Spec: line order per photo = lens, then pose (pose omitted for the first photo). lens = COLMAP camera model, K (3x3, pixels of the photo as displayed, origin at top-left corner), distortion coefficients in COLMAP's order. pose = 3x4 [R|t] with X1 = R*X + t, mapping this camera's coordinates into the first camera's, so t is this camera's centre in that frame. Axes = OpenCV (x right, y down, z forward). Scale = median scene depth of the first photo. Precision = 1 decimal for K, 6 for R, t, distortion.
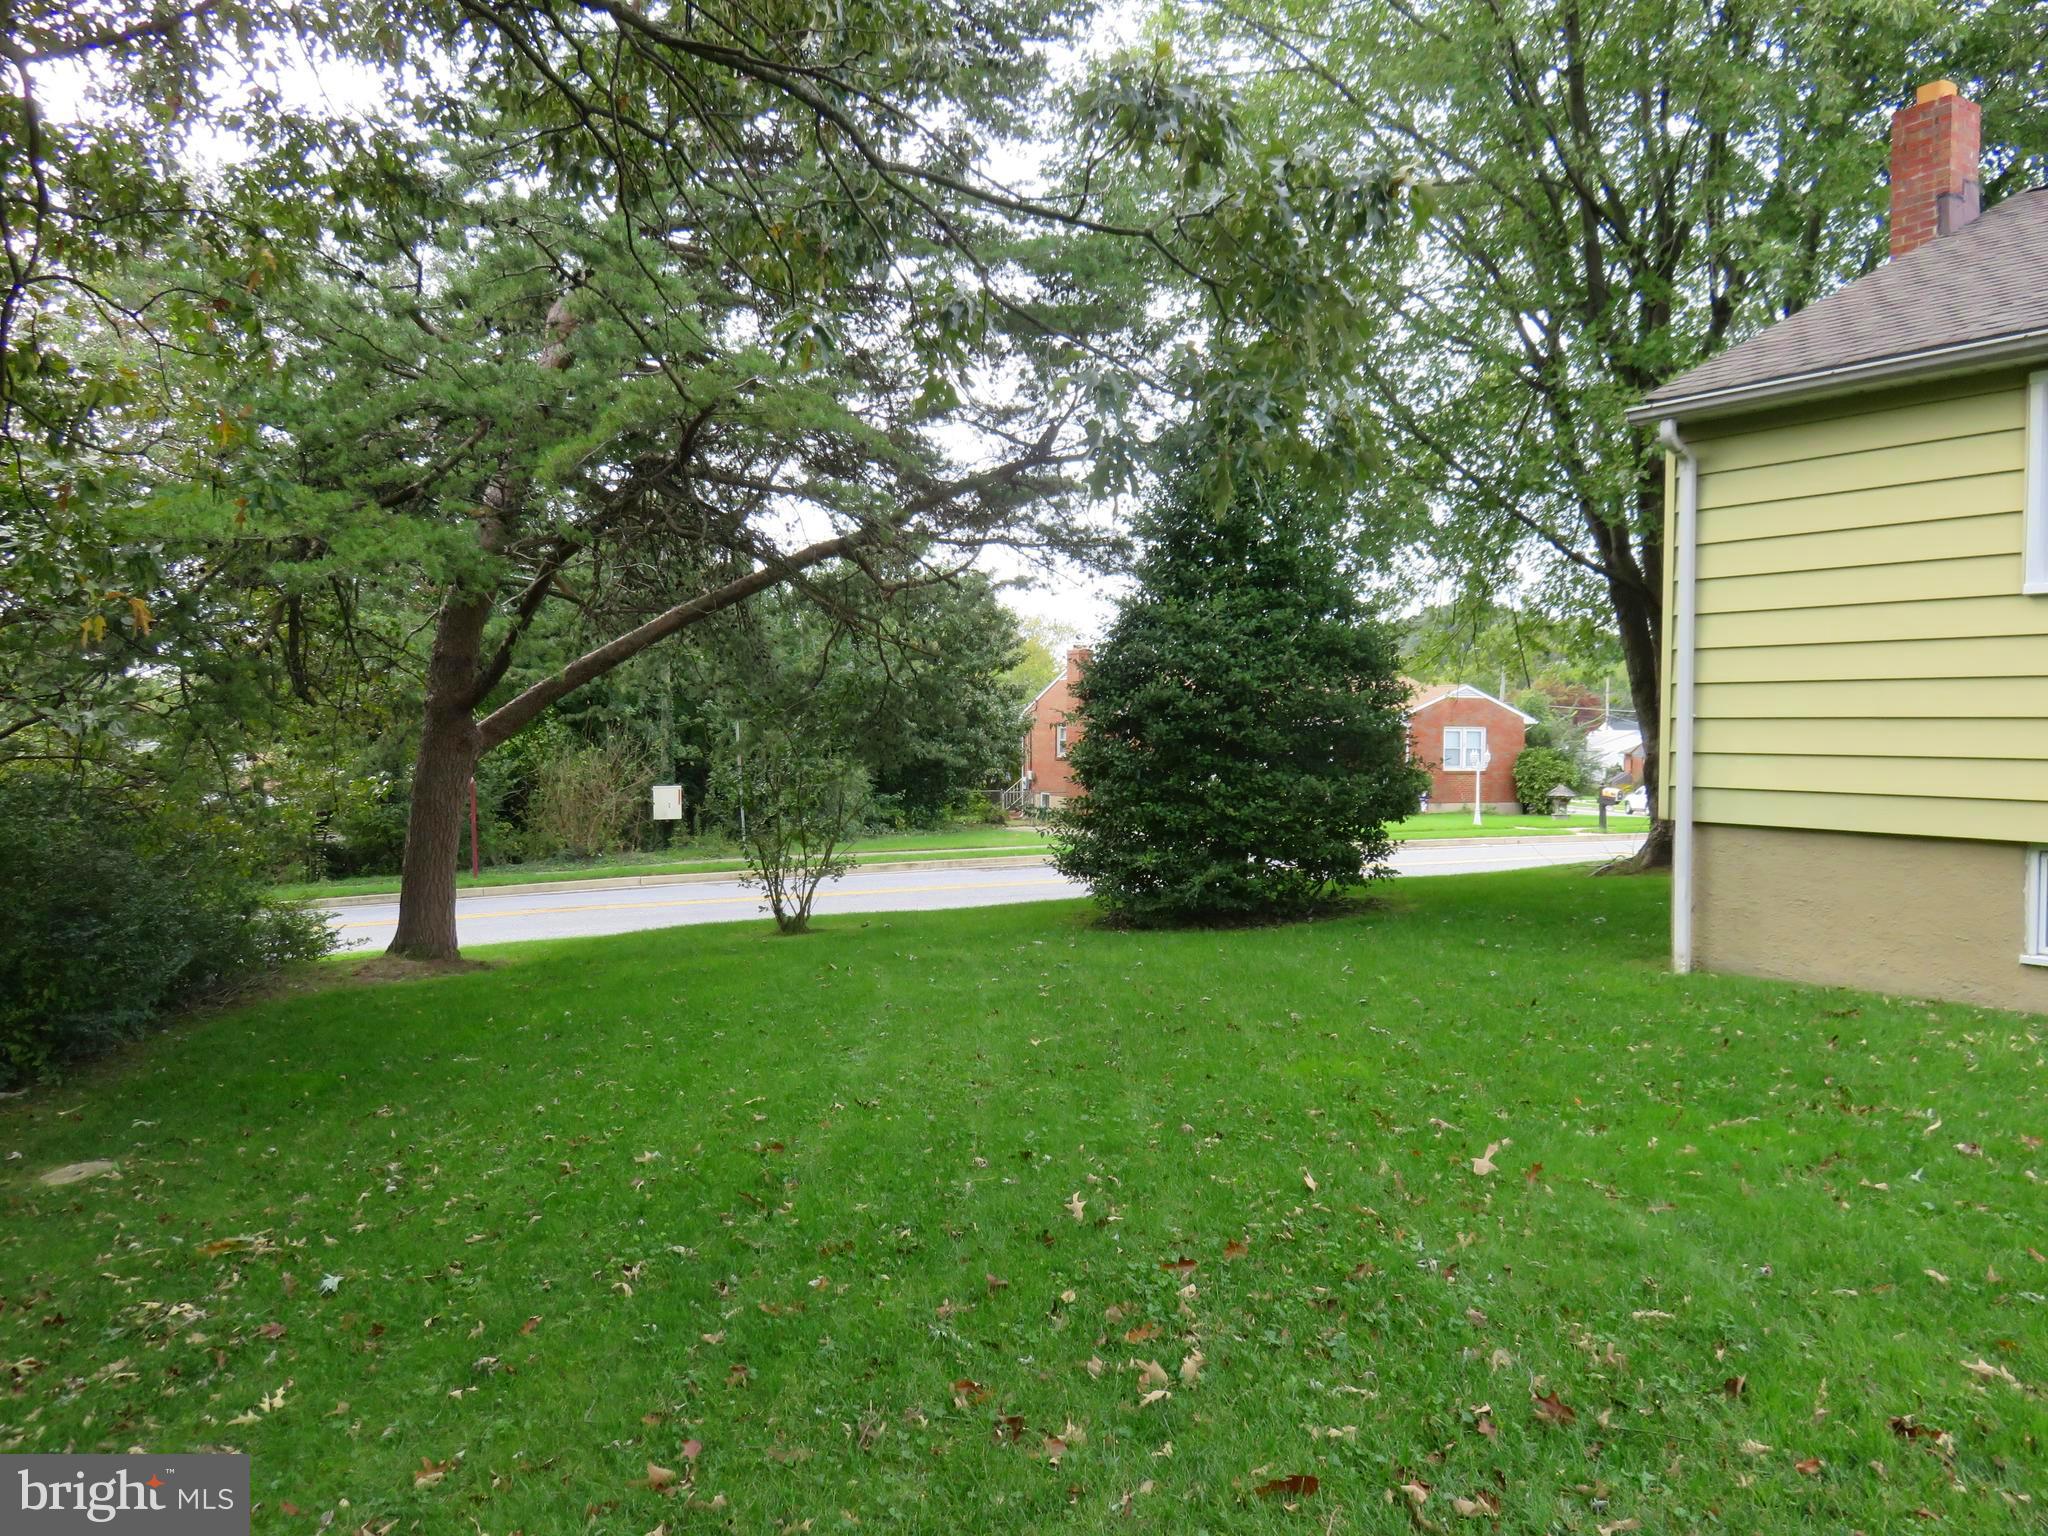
lens RADIAL K [[1509.9, 0, 1024.0], [0, 1509.9, 768.0], [0, 0, 1]] dist [-0.008863, -0.001428]
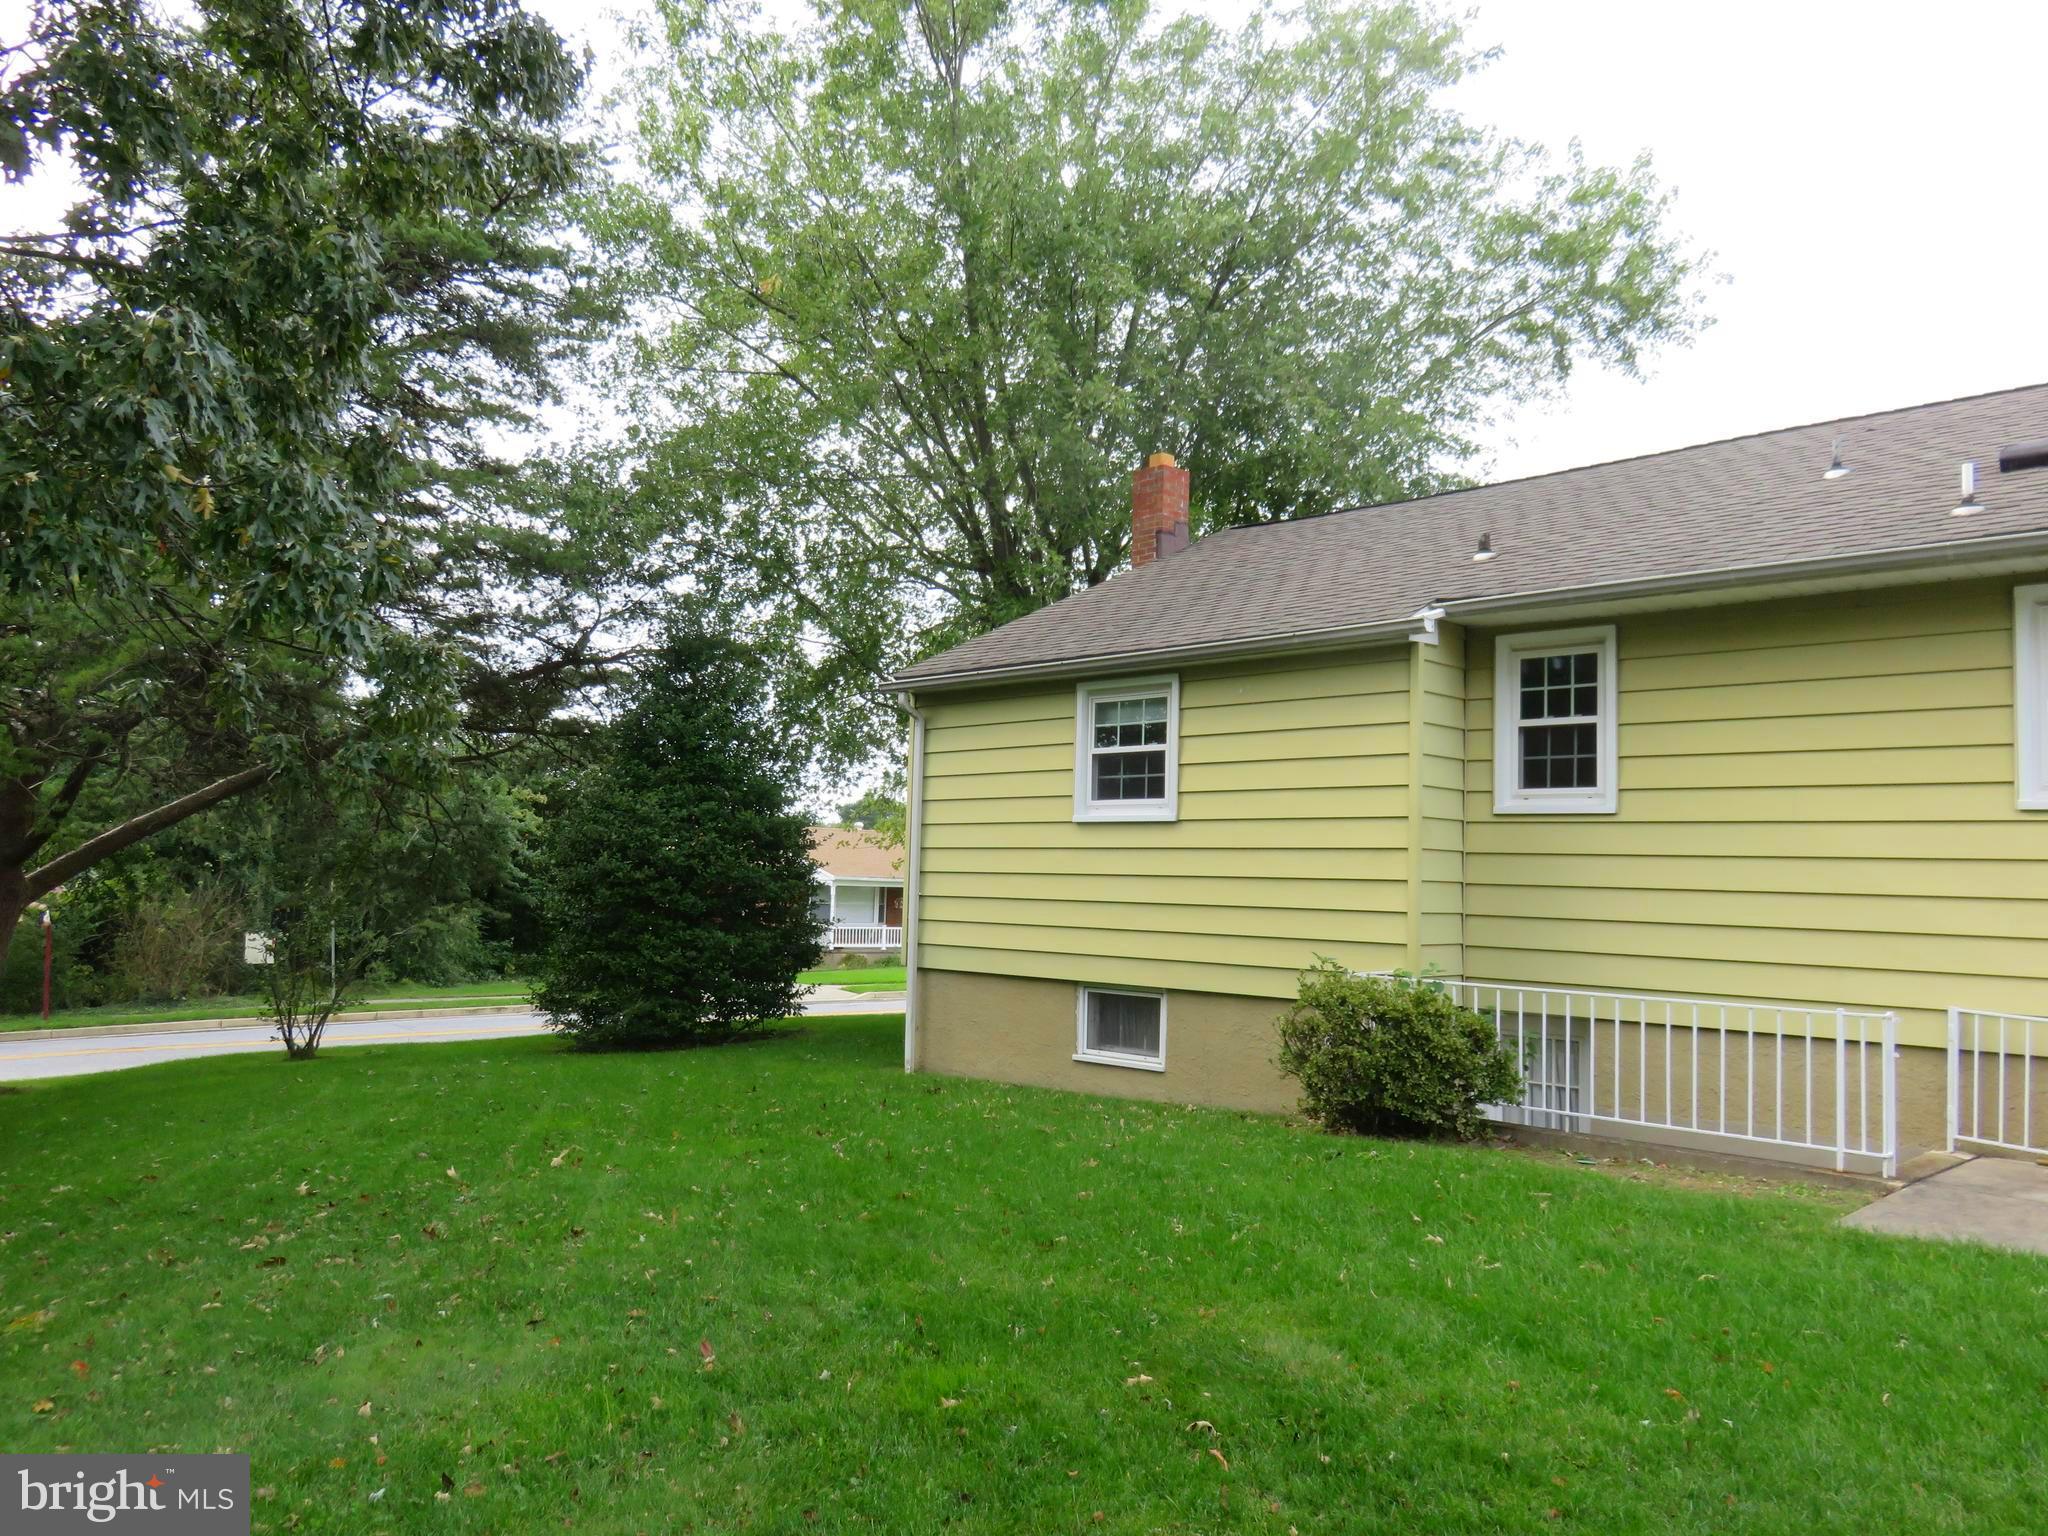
lens RADIAL K [[1481.4, 0, 1024.0], [0, 1481.4, 768.0], [0, 0, 1]] dist [-0.025441, -0.002973]
pose [[0.976782, 0.031095, 0.211965, 0.148189], [-0.009800, 0.994860, -0.100783, -0.008064], [-0.214009, 0.096366, 0.972067, -0.262569]]
